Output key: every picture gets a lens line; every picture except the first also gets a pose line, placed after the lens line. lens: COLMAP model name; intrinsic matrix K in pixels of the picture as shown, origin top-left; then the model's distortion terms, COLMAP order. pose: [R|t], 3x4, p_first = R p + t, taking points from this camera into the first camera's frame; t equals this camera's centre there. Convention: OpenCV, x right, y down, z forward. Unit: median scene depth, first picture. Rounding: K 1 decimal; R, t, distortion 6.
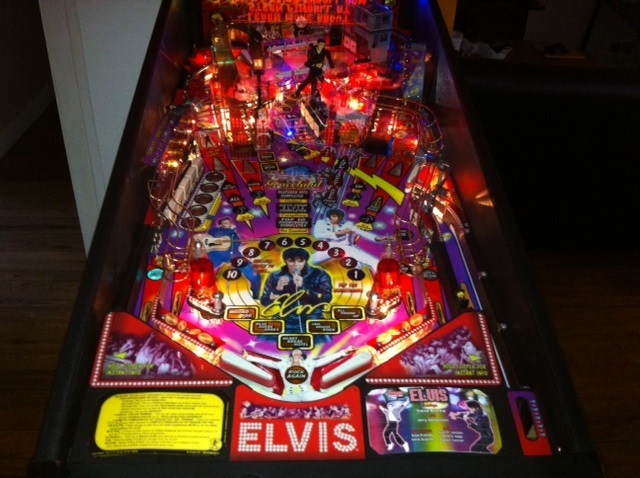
lens RADIAL K [[631.3, 0, 319.7], [0, 631.3, 239.6], [0, 0, 1]] dist [0.012585, 0.000000]
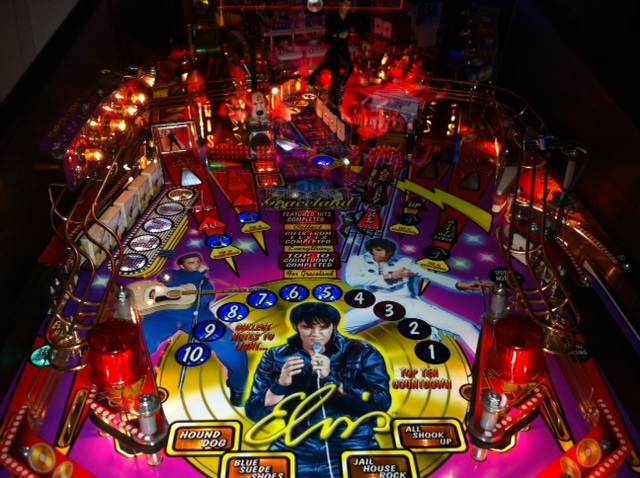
lens RADIAL K [[631.3, 0, 321.0], [0, 631.3, 238.8], [0, 0, 1]] dist [0.012585, 0.000000]
pose [[0.999839, -0.013389, -0.011933, -0.025016], [0.011899, 0.993033, -0.117237, 0.021935], [0.013420, 0.117076, 0.993032, 0.449829]]
